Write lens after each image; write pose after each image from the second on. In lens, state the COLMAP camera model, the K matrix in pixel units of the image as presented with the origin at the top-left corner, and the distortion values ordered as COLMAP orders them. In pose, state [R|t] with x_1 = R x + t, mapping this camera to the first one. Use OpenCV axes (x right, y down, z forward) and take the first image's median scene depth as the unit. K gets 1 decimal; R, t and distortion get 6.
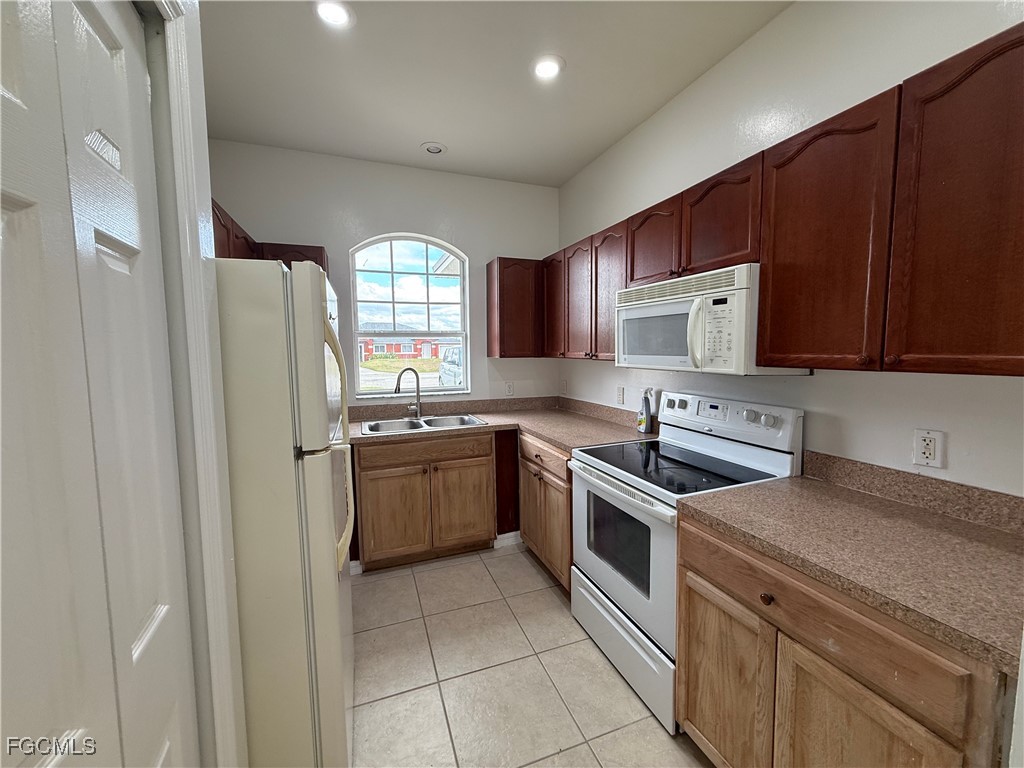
lens RADIAL K [[409.2, 0, 511.5], [0, 409.2, 383.8], [0, 0, 1]] dist [-0.000998, 0.000363]
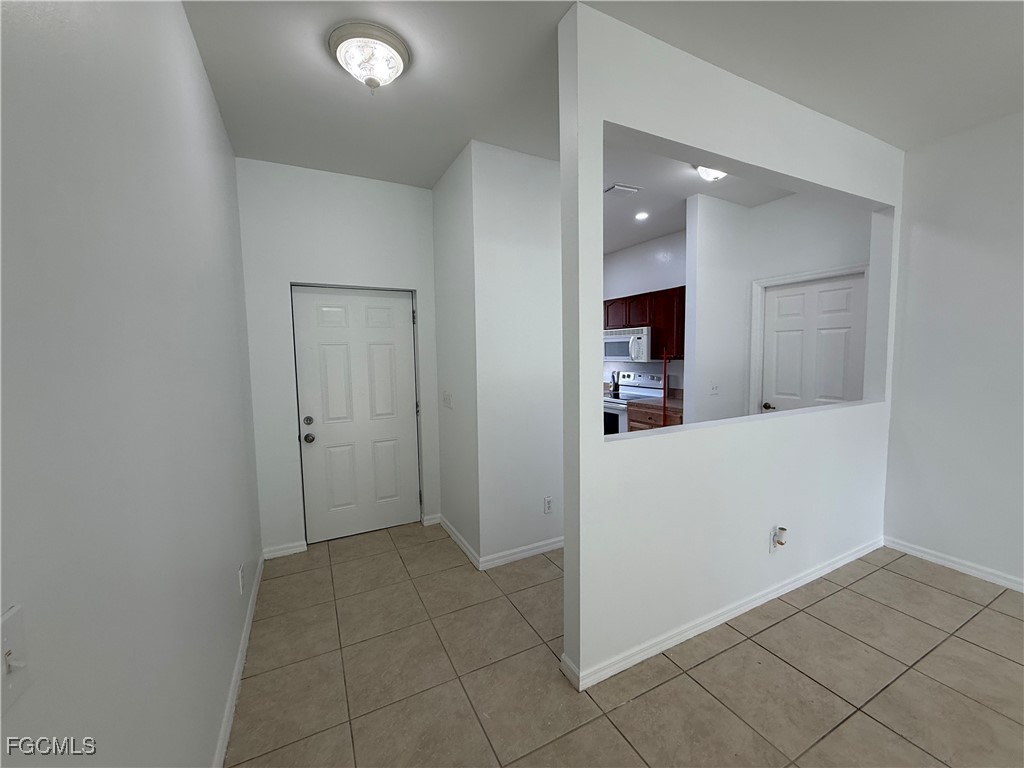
lens RADIAL K [[409.2, 0, 508.9], [0, 409.2, 383.6], [0, 0, 1]] dist [-0.000998, 0.000363]
pose [[0.994102, -0.016721, 0.107149, -0.522146], [0.017845, 0.999795, -0.009542, 0.097495], [-0.106967, 0.011398, 0.994197, -1.275818]]
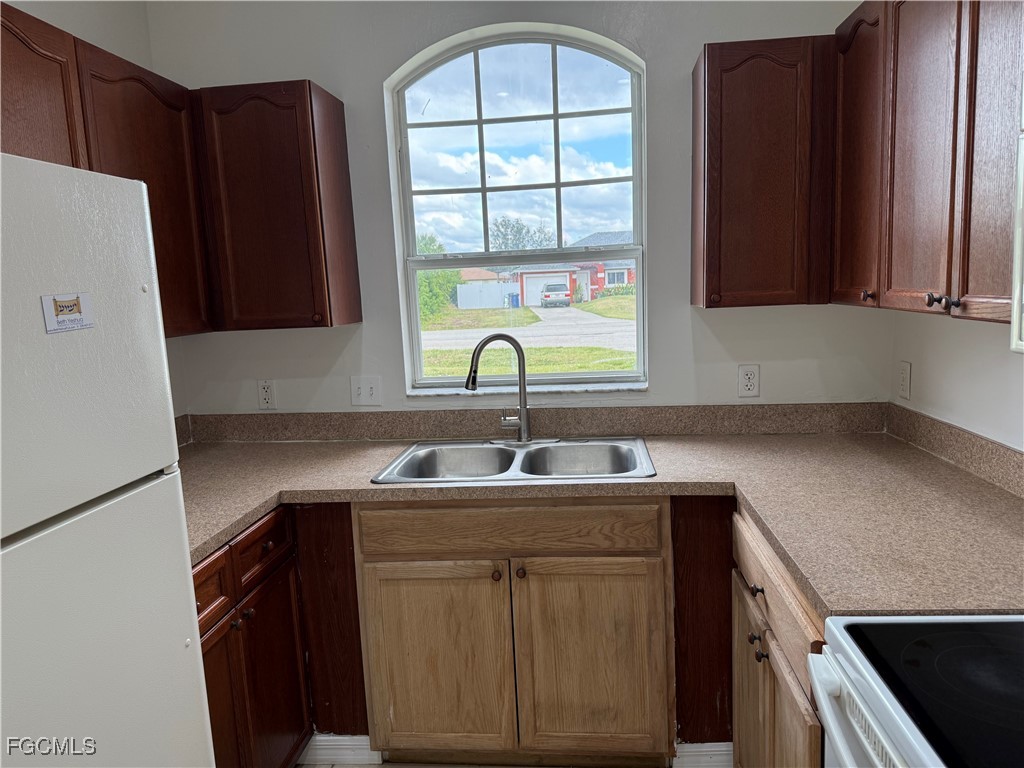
lens RADIAL K [[718.0, 0, 516.2], [0, 718.0, 390.0], [0, 0, 1]] dist [0.062116, -0.084972]
pose [[0.896052, 0.036261, -0.442467, 0.161503], [-0.003742, 0.997240, 0.074148, -0.047248], [0.443934, -0.064785, 0.893714, 0.384761]]
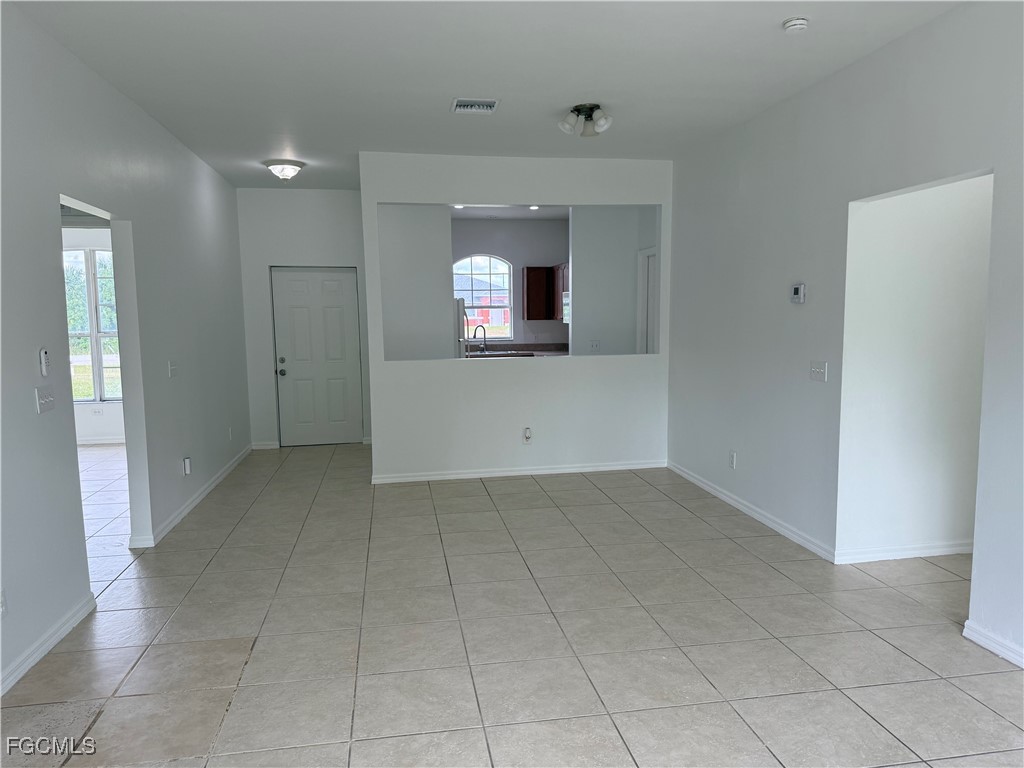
lens RADIAL K [[718.0, 0, 518.3], [0, 718.0, 386.5], [0, 0, 1]] dist [0.062116, -0.084972]
pose [[0.984257, 0.015140, -0.176095, 0.707702], [-0.011845, 0.999735, 0.019747, 0.242047], [0.176347, -0.017351, 0.984175, -3.095451]]
